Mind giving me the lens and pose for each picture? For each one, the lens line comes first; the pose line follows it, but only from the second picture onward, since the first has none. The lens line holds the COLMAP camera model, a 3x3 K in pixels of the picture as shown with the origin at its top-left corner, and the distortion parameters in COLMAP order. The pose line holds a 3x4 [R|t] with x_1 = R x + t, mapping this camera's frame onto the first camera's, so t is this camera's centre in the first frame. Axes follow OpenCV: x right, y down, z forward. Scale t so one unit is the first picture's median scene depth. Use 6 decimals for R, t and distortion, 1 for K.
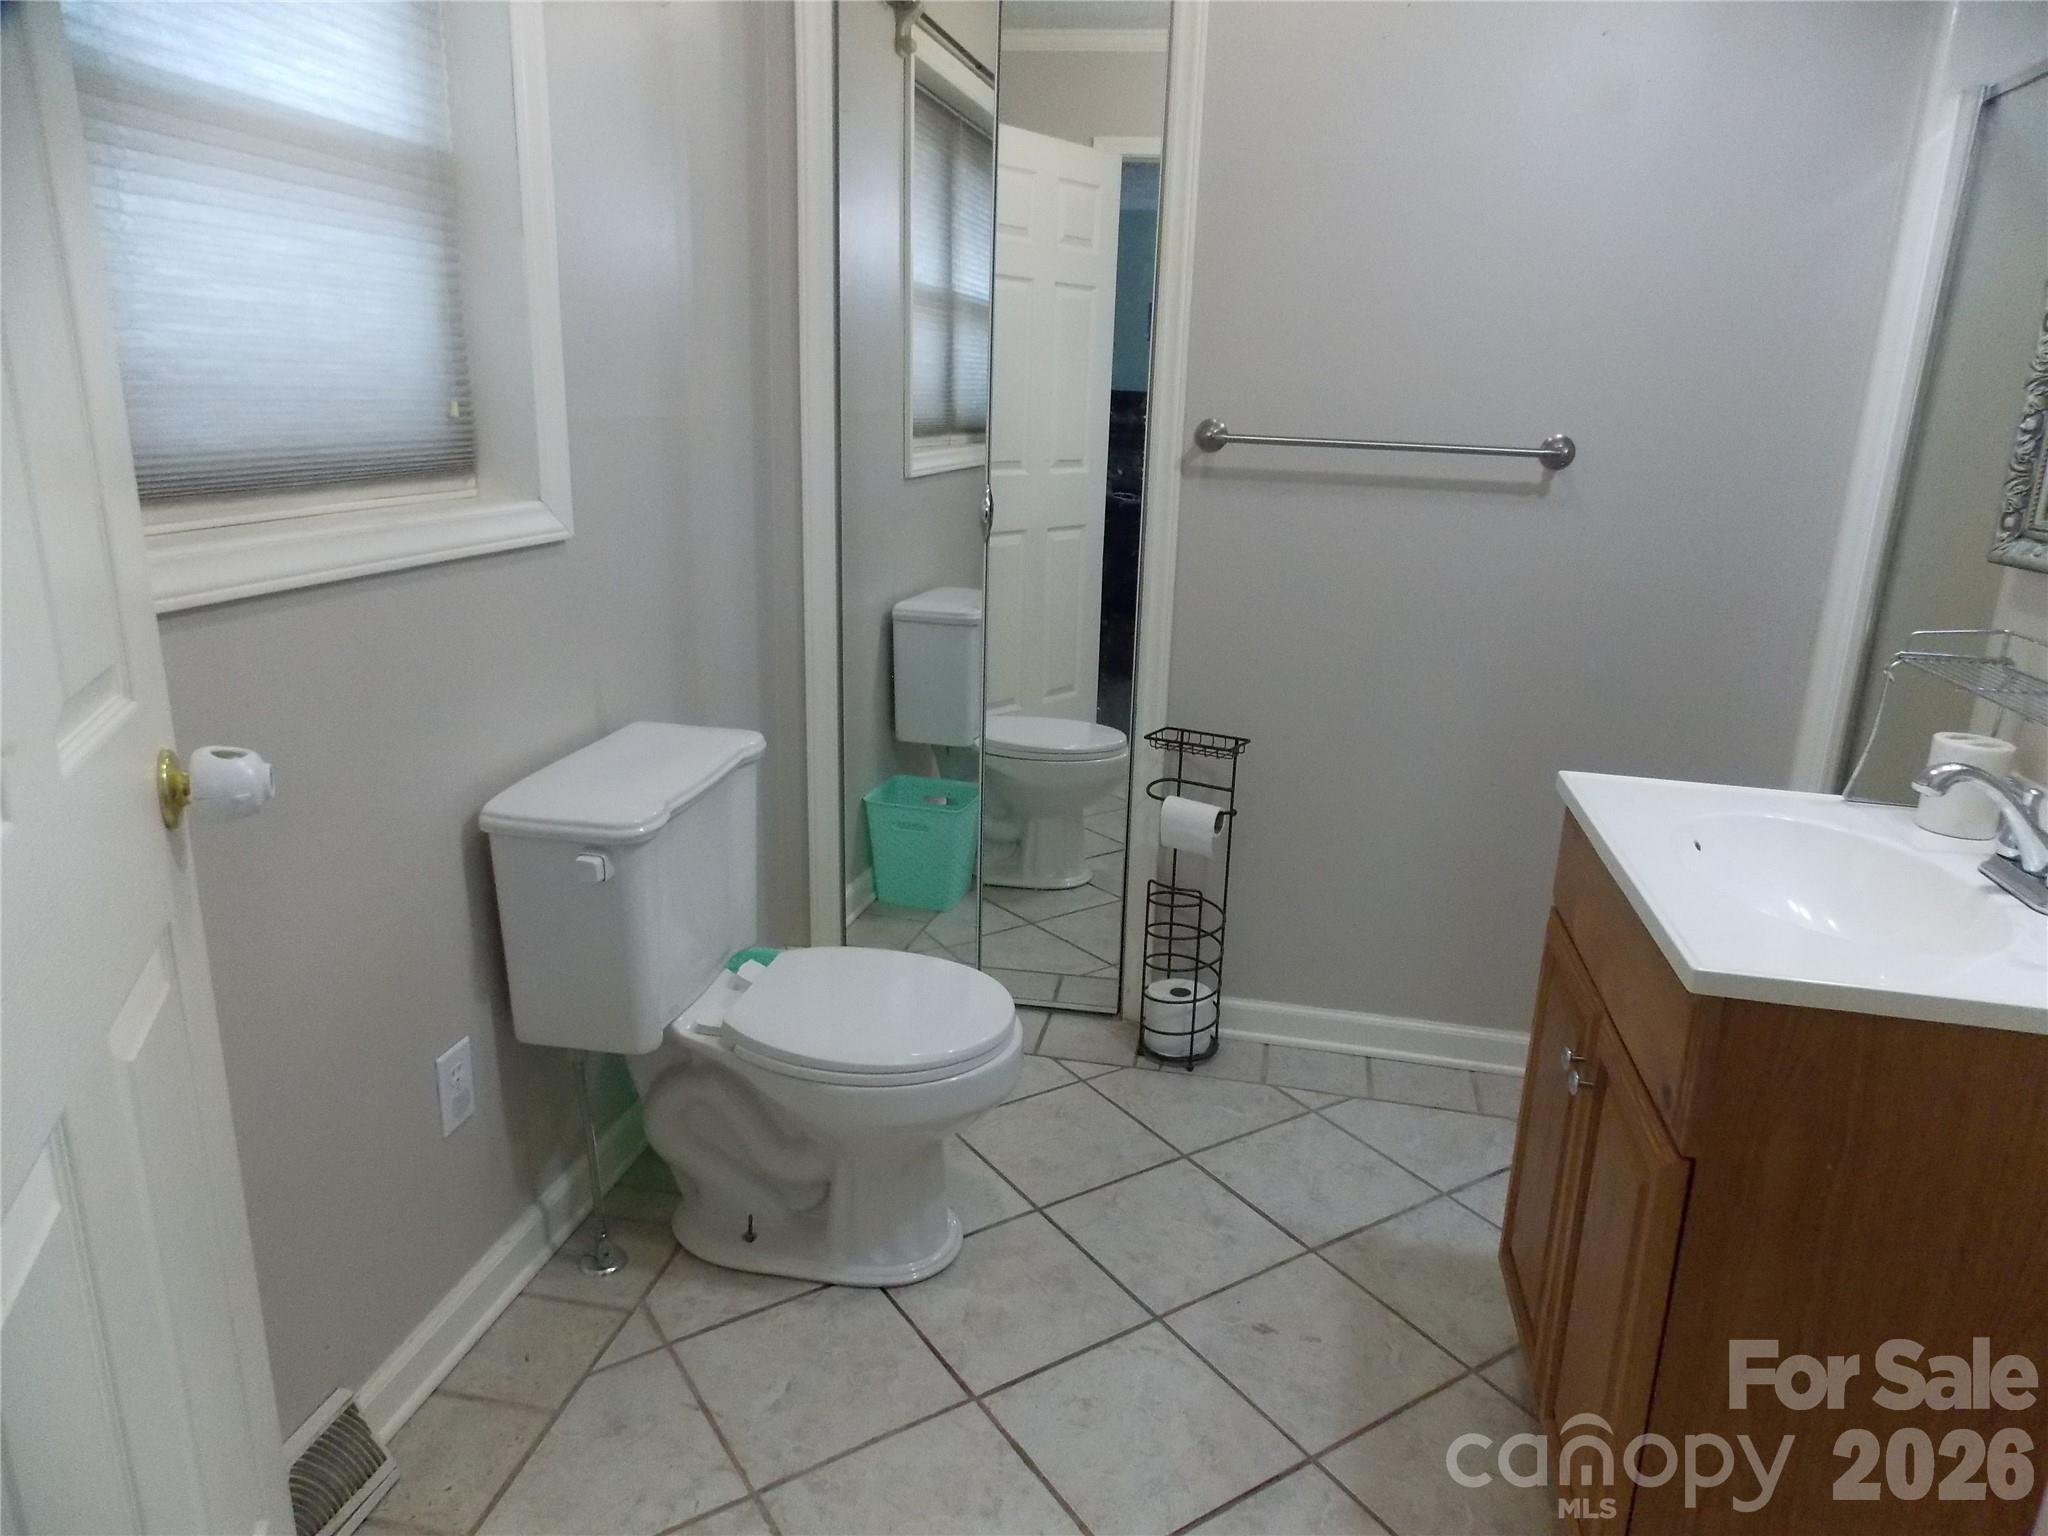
lens RADIAL K [[1360.2, 0, 1069.6], [0, 1360.2, 769.6], [0, 0, 1]] dist [0.039317, -0.012155]
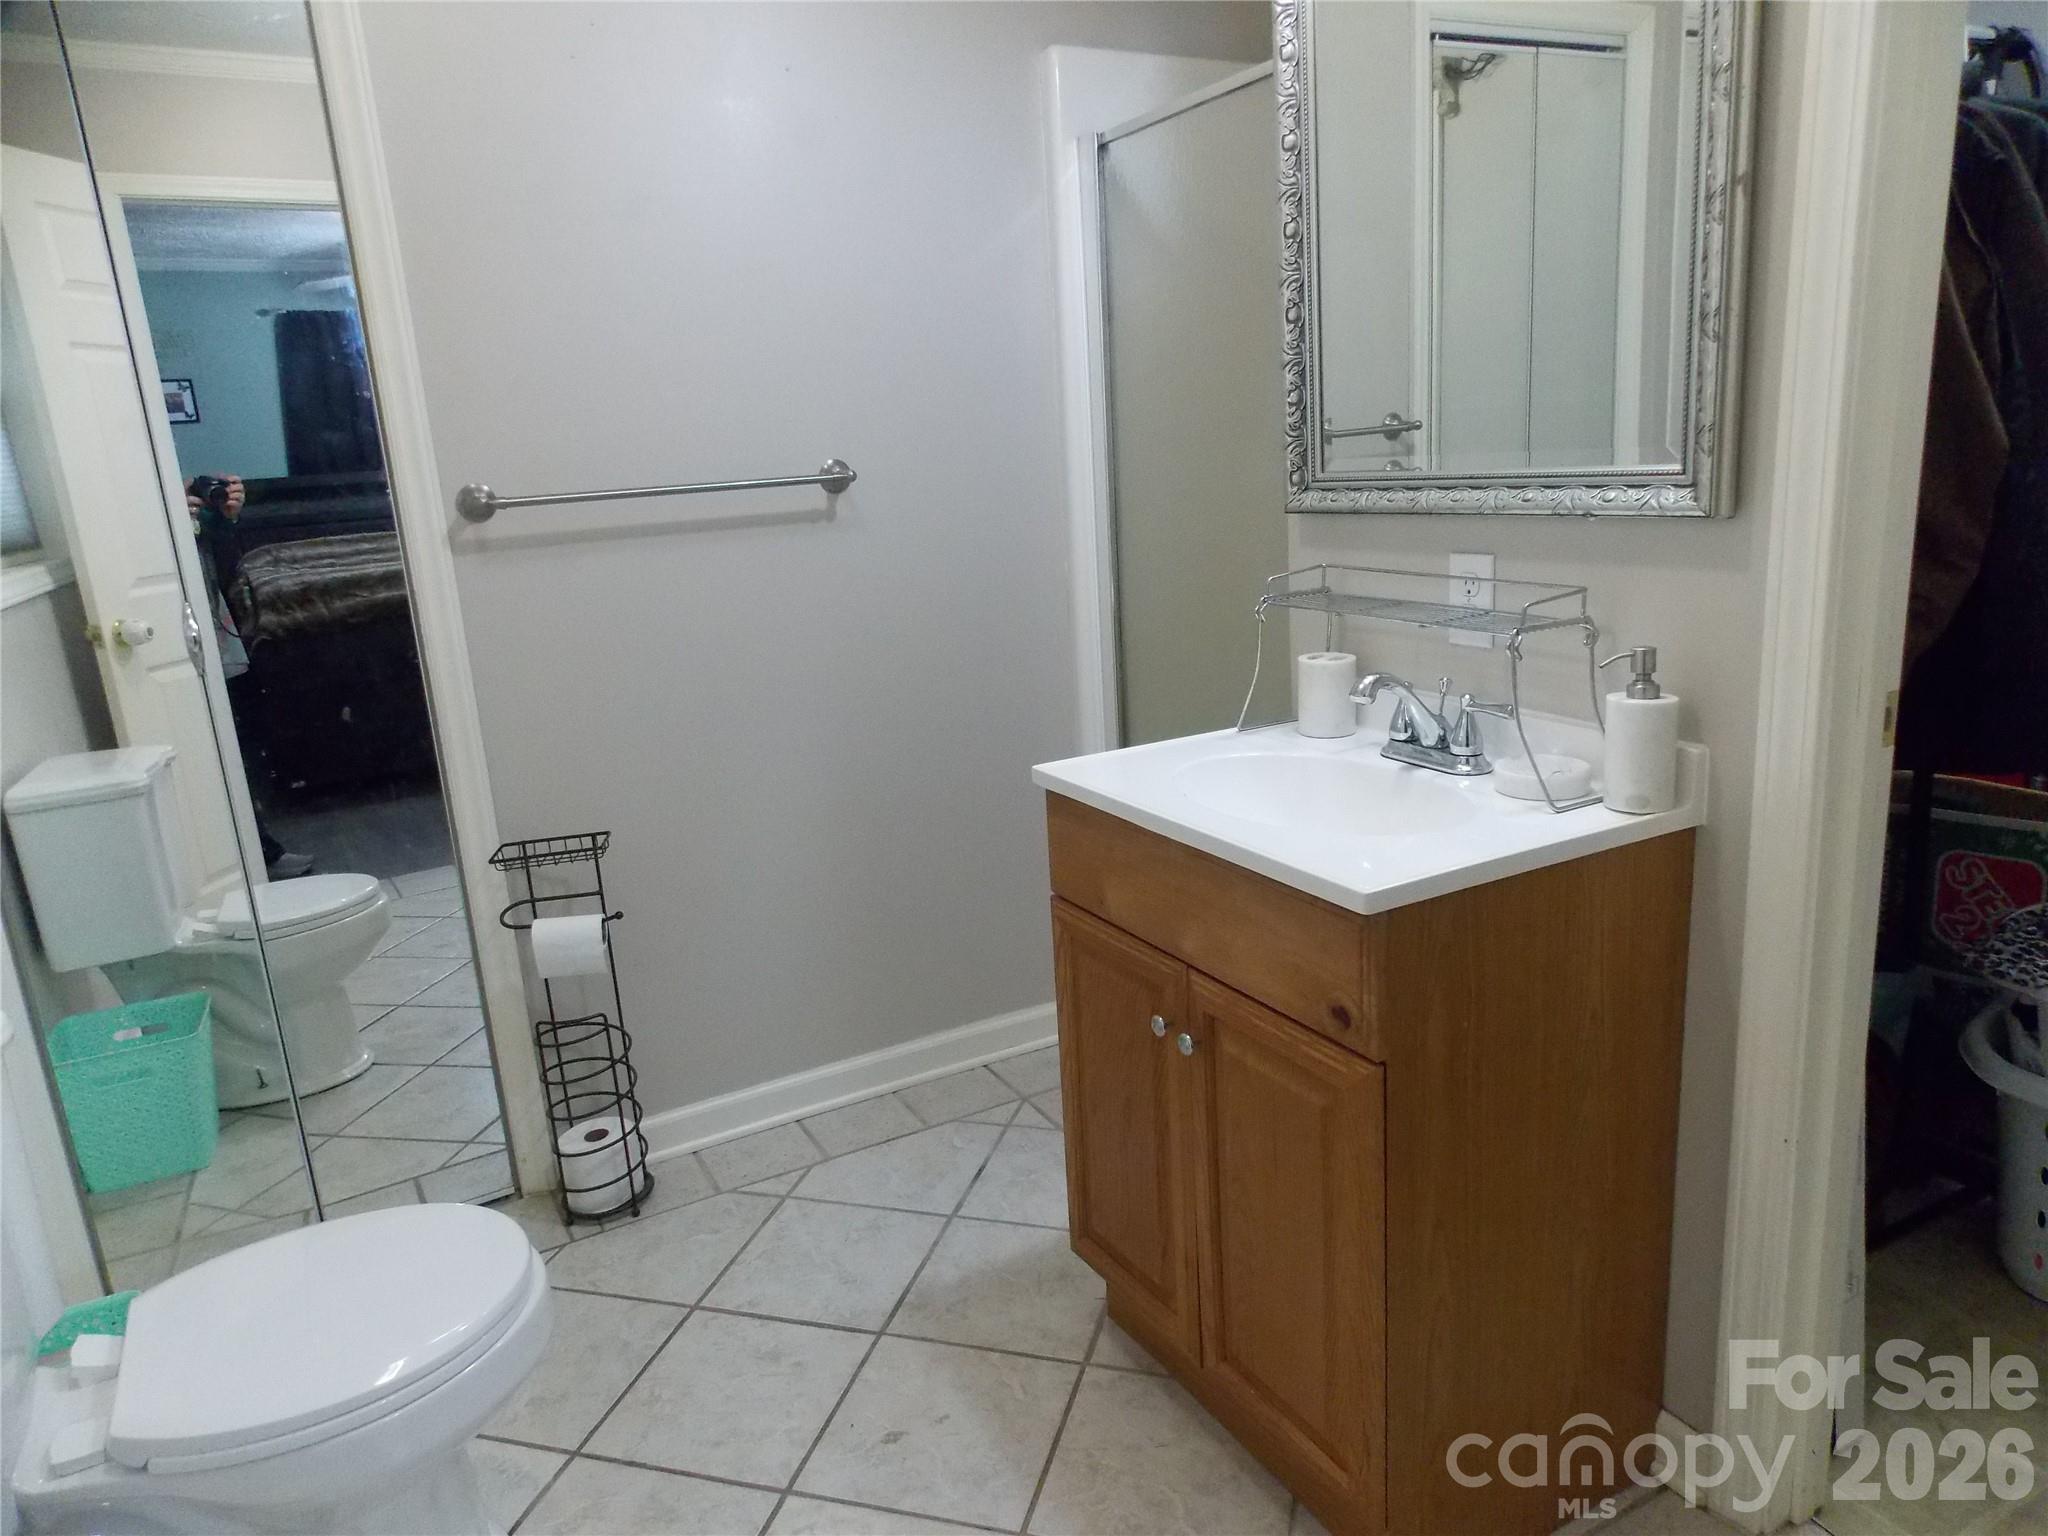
lens RADIAL K [[1360.2, 0, 1029.5], [0, 1360.2, 765.8], [0, 0, 1]] dist [0.039317, -0.012155]
pose [[0.776998, -0.242092, 0.581090, -0.167525], [0.264010, 0.963309, 0.048313, -0.035072], [-0.571465, 0.115874, 0.812404, 0.118486]]
